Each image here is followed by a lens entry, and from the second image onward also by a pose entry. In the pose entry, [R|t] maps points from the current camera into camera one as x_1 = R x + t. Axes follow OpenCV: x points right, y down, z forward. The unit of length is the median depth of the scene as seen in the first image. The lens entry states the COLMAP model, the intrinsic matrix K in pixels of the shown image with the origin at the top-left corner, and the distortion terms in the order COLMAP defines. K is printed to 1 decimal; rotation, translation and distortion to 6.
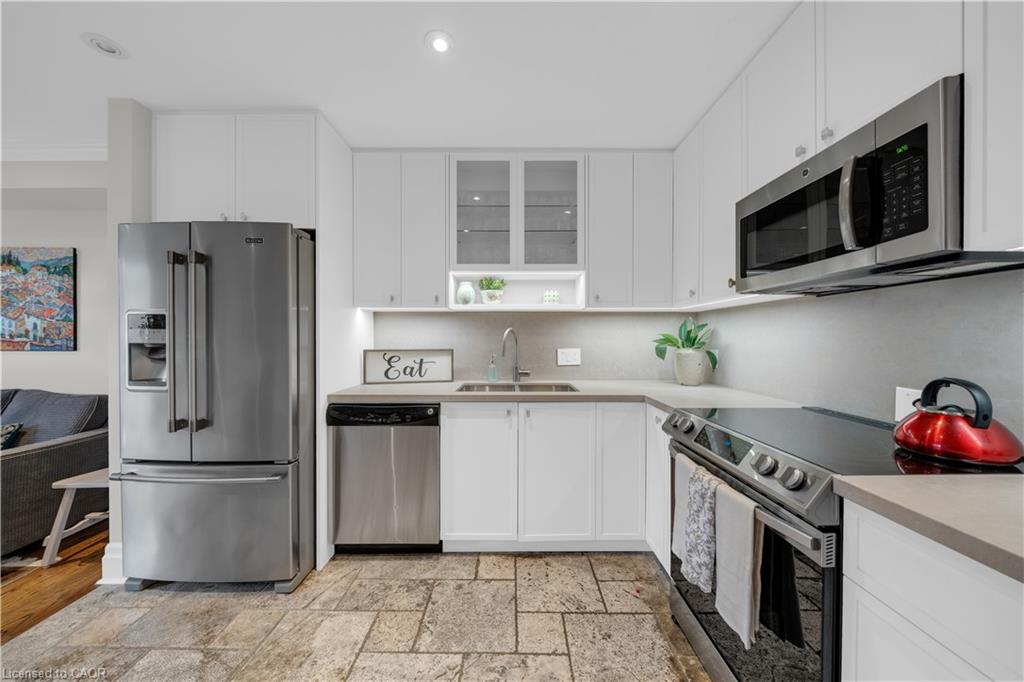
lens RADIAL K [[346.9, 0, 512.5], [0, 346.9, 338.7], [0, 0, 1]] dist [-0.004127, -0.000191]
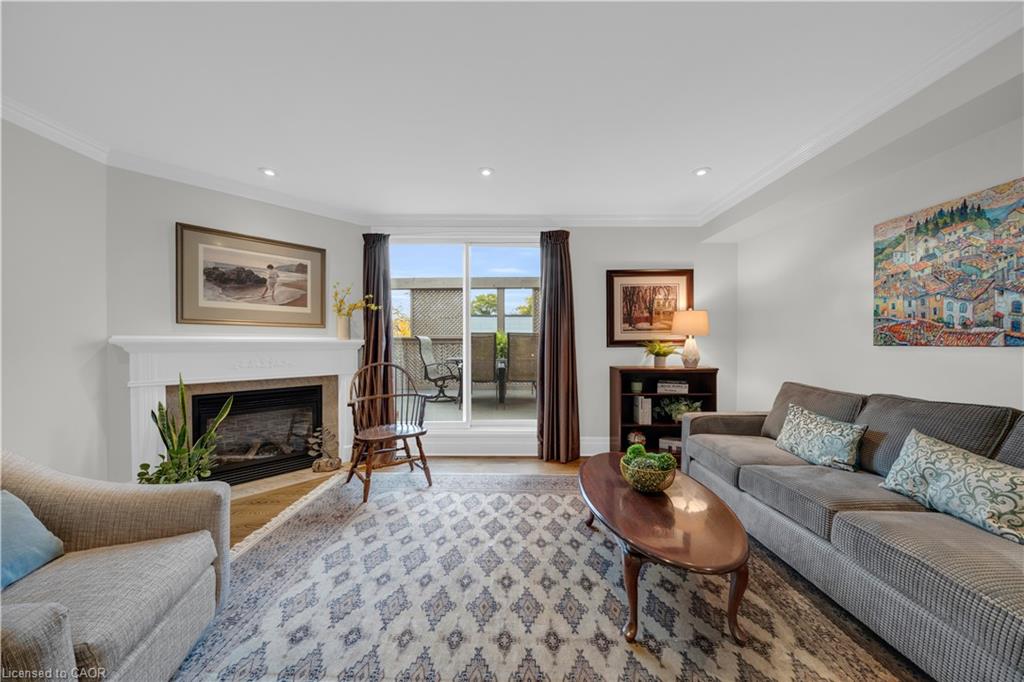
lens RADIAL K [[346.0, 0, 506.7], [0, 346.0, 347.7], [0, 0, 1]] dist [-0.006683, 0.000144]
pose [[-0.011318, 0.010063, -0.999885, -0.878331], [-0.001451, 0.999948, 0.010080, 0.036222], [0.999935, 0.001565, -0.011303, 0.108055]]
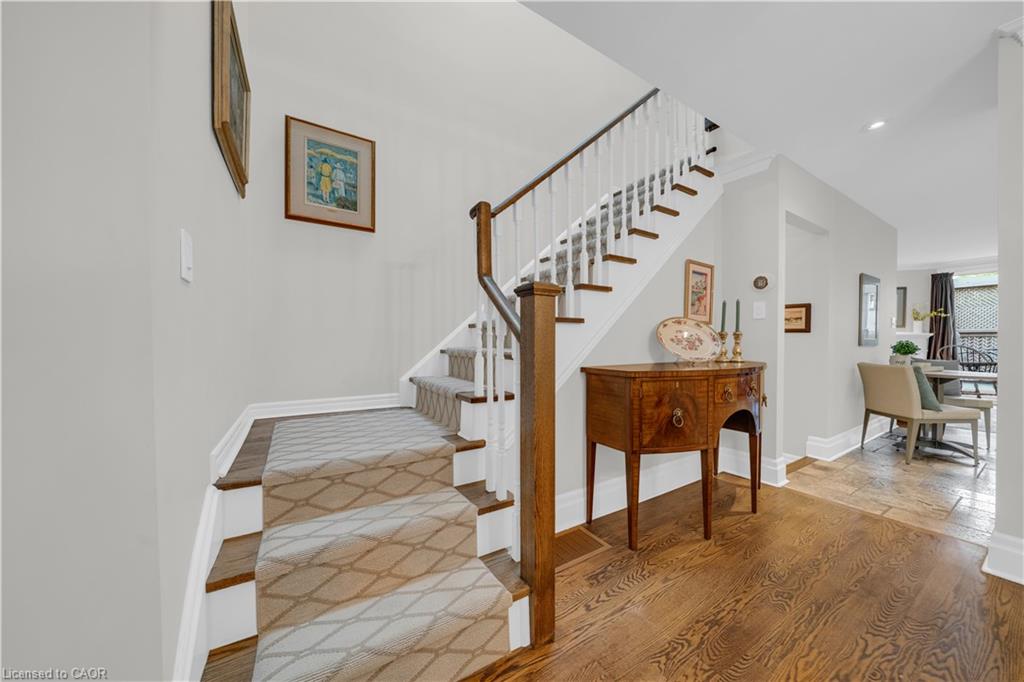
lens RADIAL K [[347.2, 0, 514.6], [0, 347.2, 345.8], [0, 0, 1]] dist [-0.004590, 0.000002]
pose [[-0.848549, 0.008058, -0.529056, 1.958229], [-0.001005, 0.999858, 0.016840, 0.074518], [0.529116, 0.014821, -0.848420, 0.032754]]
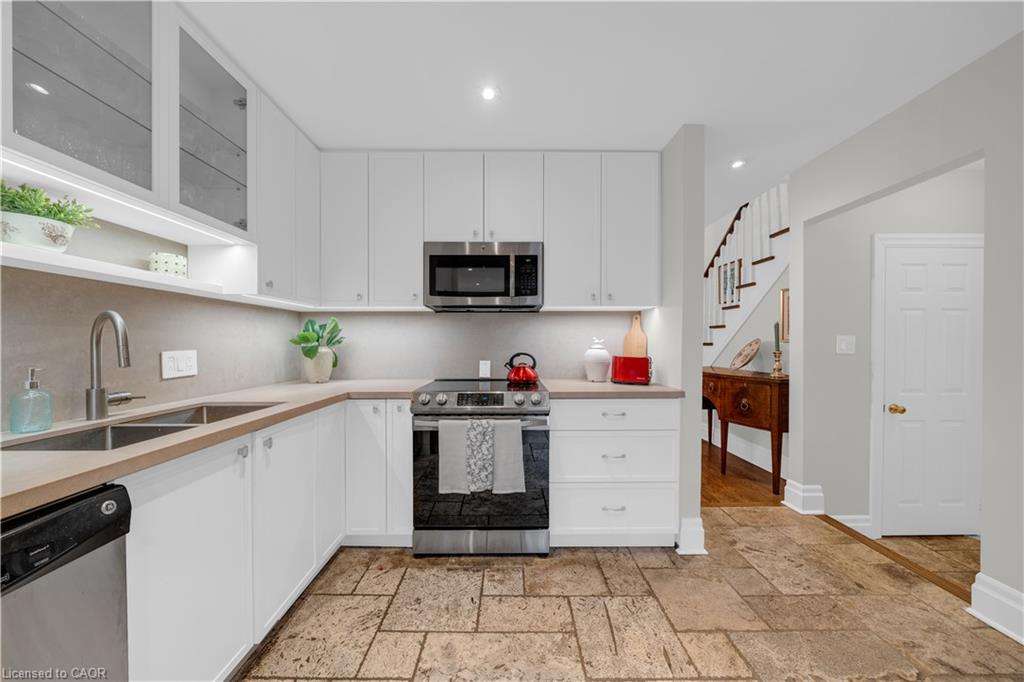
lens RADIAL K [[344.7, 0, 509.4], [0, 344.7, 345.7], [0, 0, 1]] dist [-0.004443, 0.000071]
pose [[-0.003410, -0.008177, 0.999961, -0.540644], [0.002199, 0.999964, 0.008184, 0.017566], [-0.999992, 0.002227, -0.003392, 0.457994]]
